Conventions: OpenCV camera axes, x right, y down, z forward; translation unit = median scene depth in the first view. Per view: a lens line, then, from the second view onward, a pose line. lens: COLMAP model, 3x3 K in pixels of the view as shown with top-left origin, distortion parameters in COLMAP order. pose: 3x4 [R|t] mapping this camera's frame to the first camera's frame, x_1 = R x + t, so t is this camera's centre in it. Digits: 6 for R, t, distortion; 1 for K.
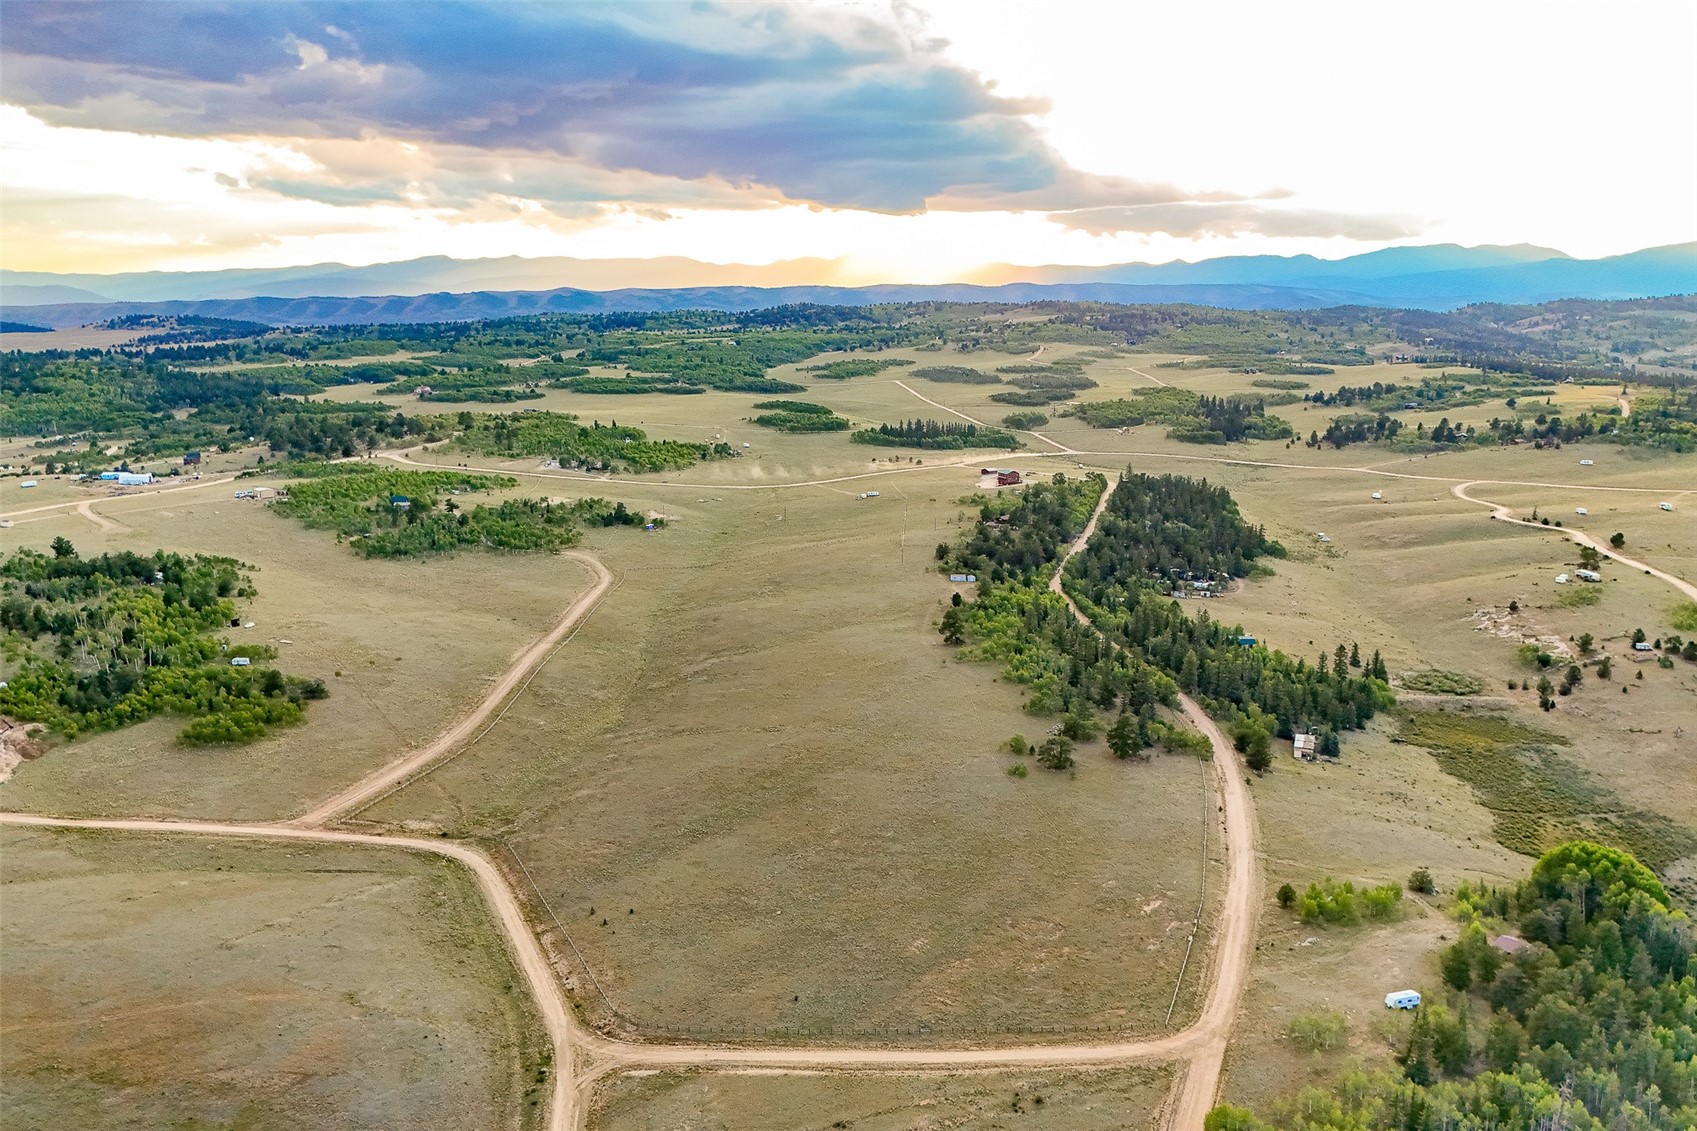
lens RADIAL K [[1466.0, 0, 837.9], [0, 1466.0, 571.5], [0, 0, 1]] dist [0.085807, -0.099934]
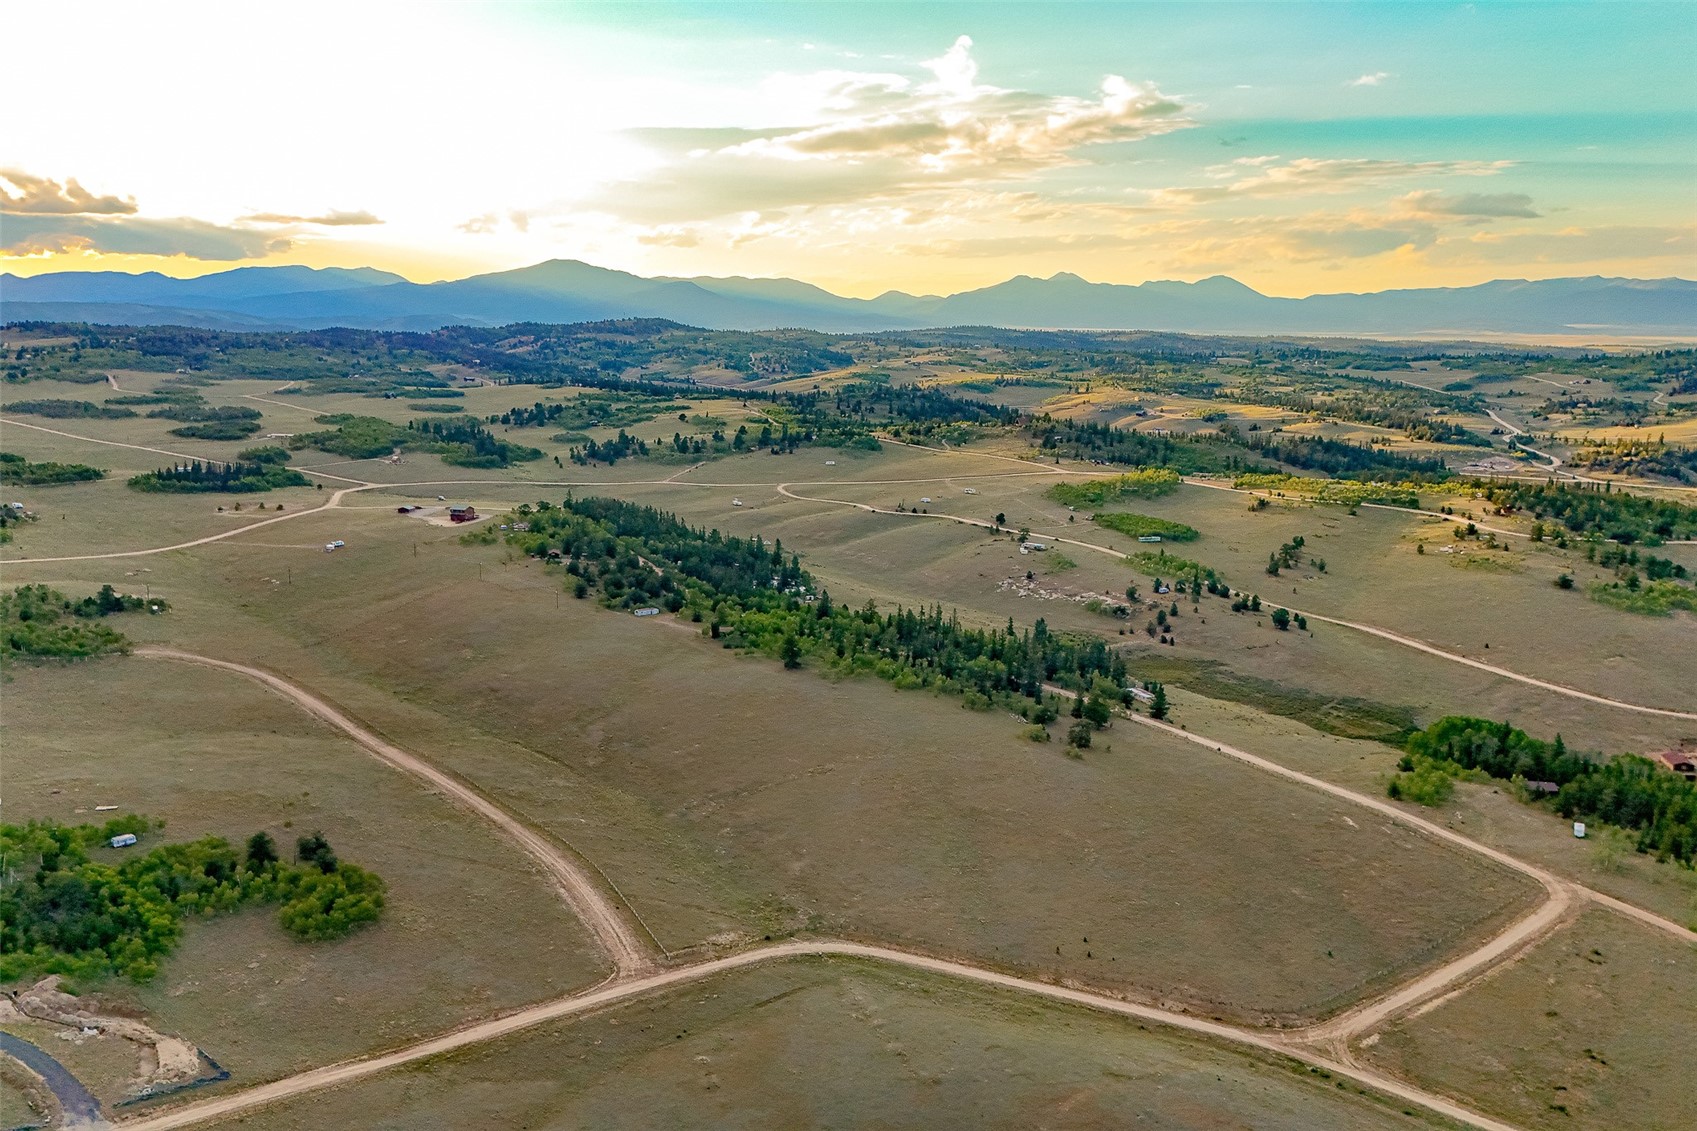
lens RADIAL K [[1466.0, 0, 847.0], [0, 1466.0, 566.3], [0, 0, 1]] dist [0.085807, -0.099934]
pose [[0.754435, -0.111532, 0.646830, -0.120694], [0.122350, 0.992082, 0.028359, -0.010082], [-0.644871, 0.057745, 0.762107, 0.042043]]
